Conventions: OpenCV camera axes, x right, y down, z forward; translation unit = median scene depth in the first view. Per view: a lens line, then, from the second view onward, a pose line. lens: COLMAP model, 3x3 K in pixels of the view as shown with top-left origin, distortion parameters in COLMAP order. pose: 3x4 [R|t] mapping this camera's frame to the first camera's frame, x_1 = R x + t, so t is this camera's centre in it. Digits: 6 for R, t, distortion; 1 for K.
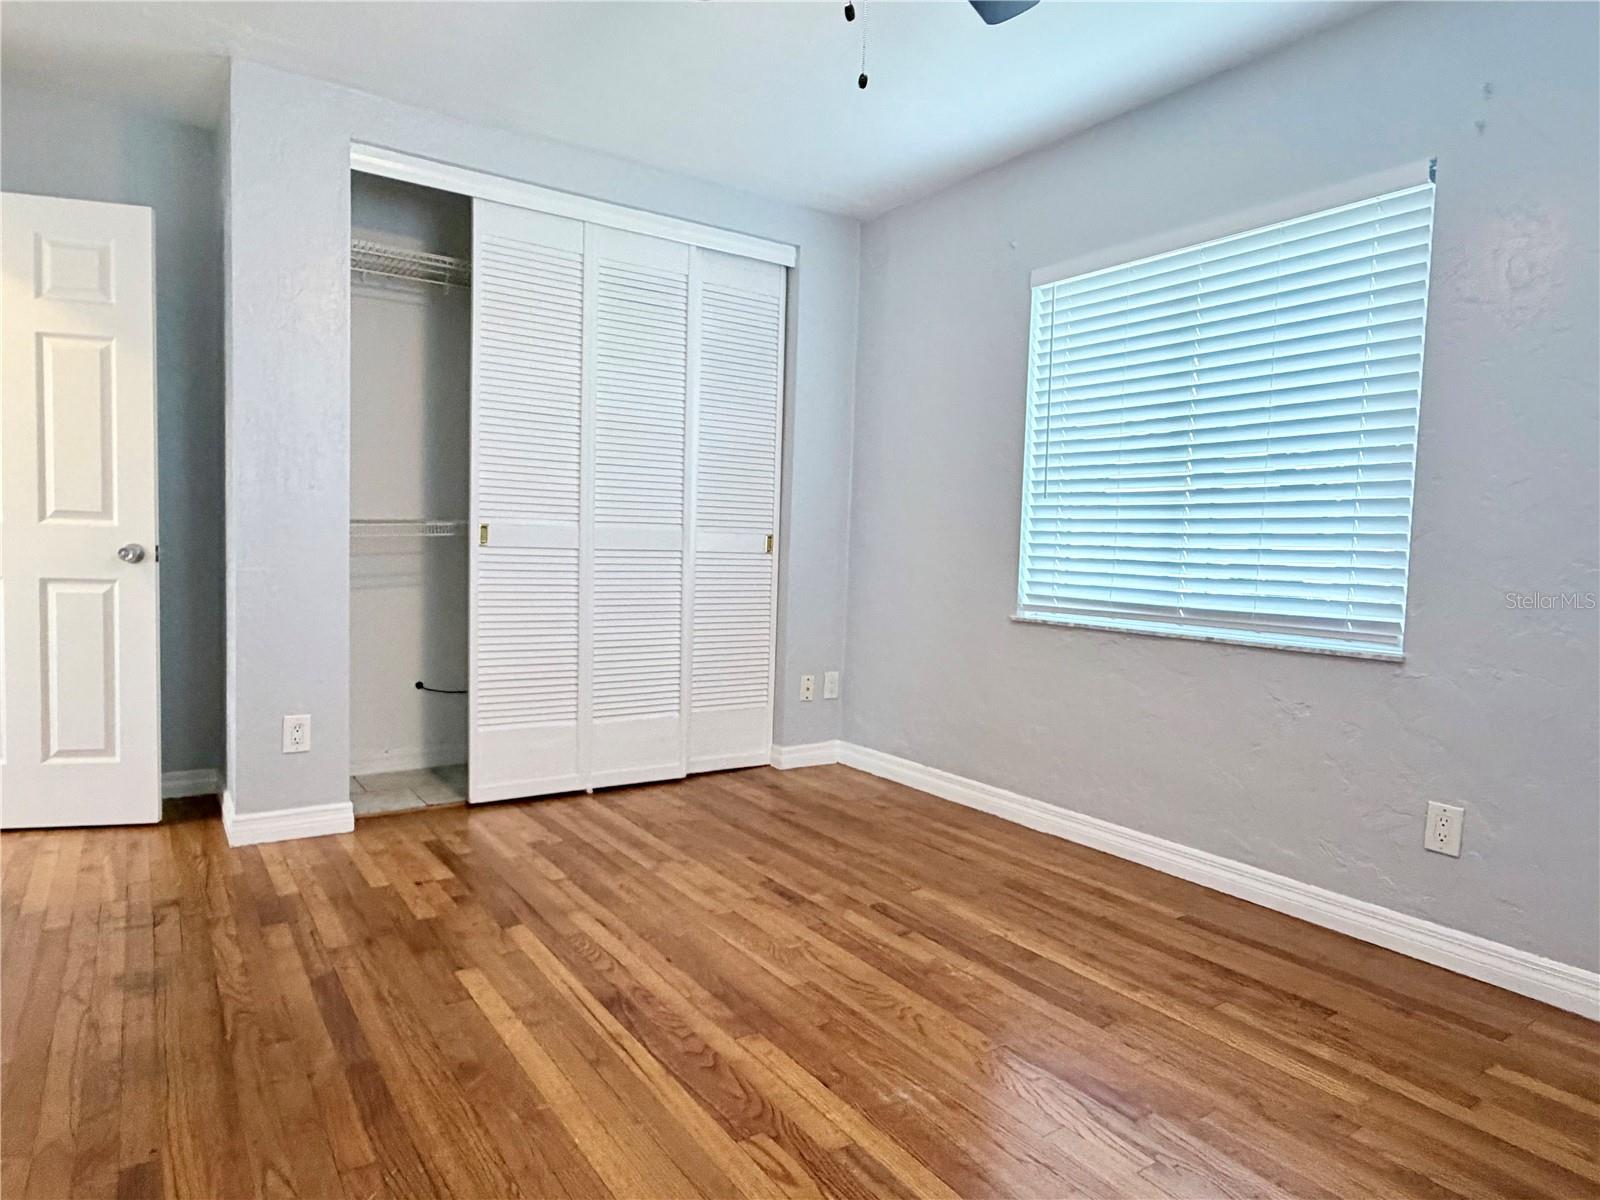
lens RADIAL K [[962.9, 0, 792.5], [0, 962.9, 597.8], [0, 0, 1]] dist [0.031080, -0.000112]
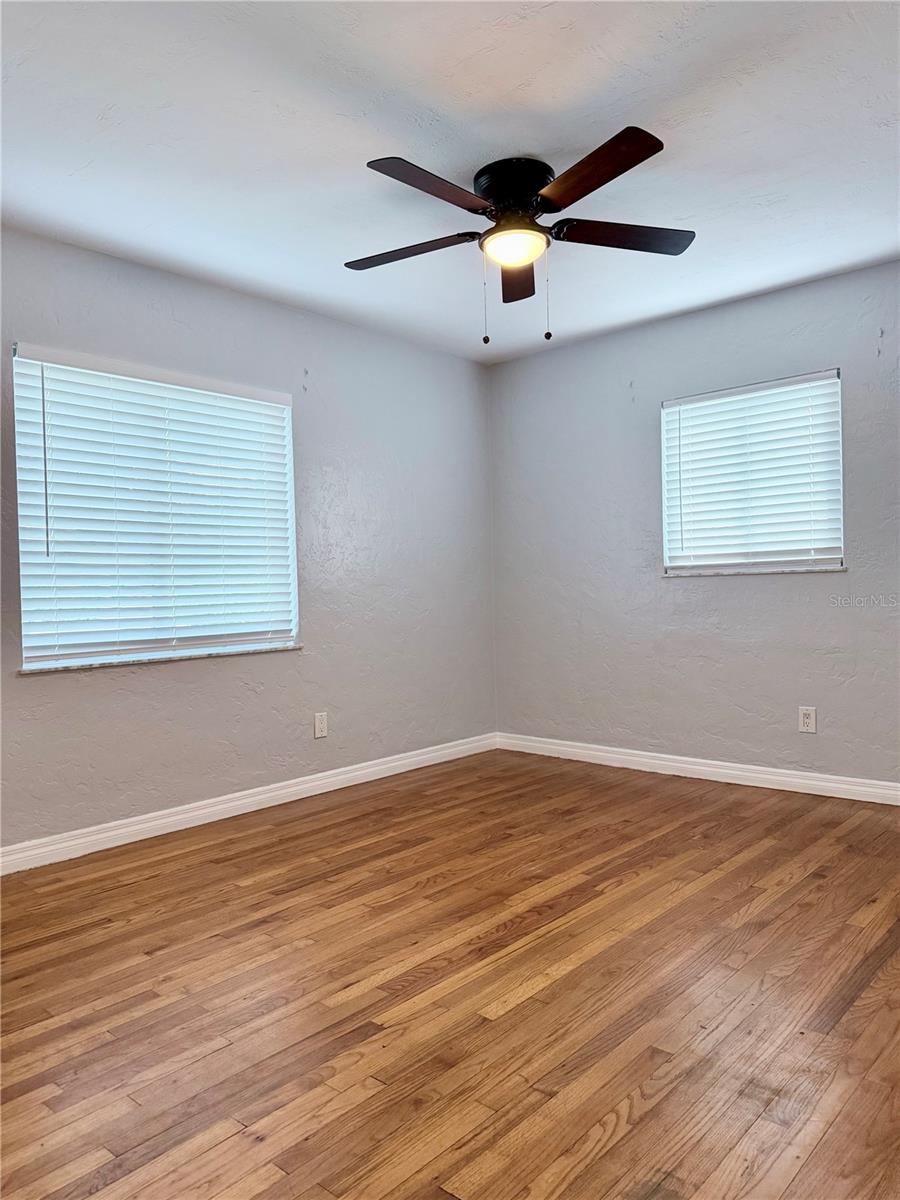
lens RADIAL K [[841.4, 0, 444.2], [0, 841.4, 601.9], [0, 0, 1]] dist [0.024335, 0.001709]
pose [[-0.232466, -0.035587, 0.971953, -1.094407], [0.078920, 0.995345, 0.055319, -0.098454], [-0.969397, 0.089566, -0.228576, 1.117491]]
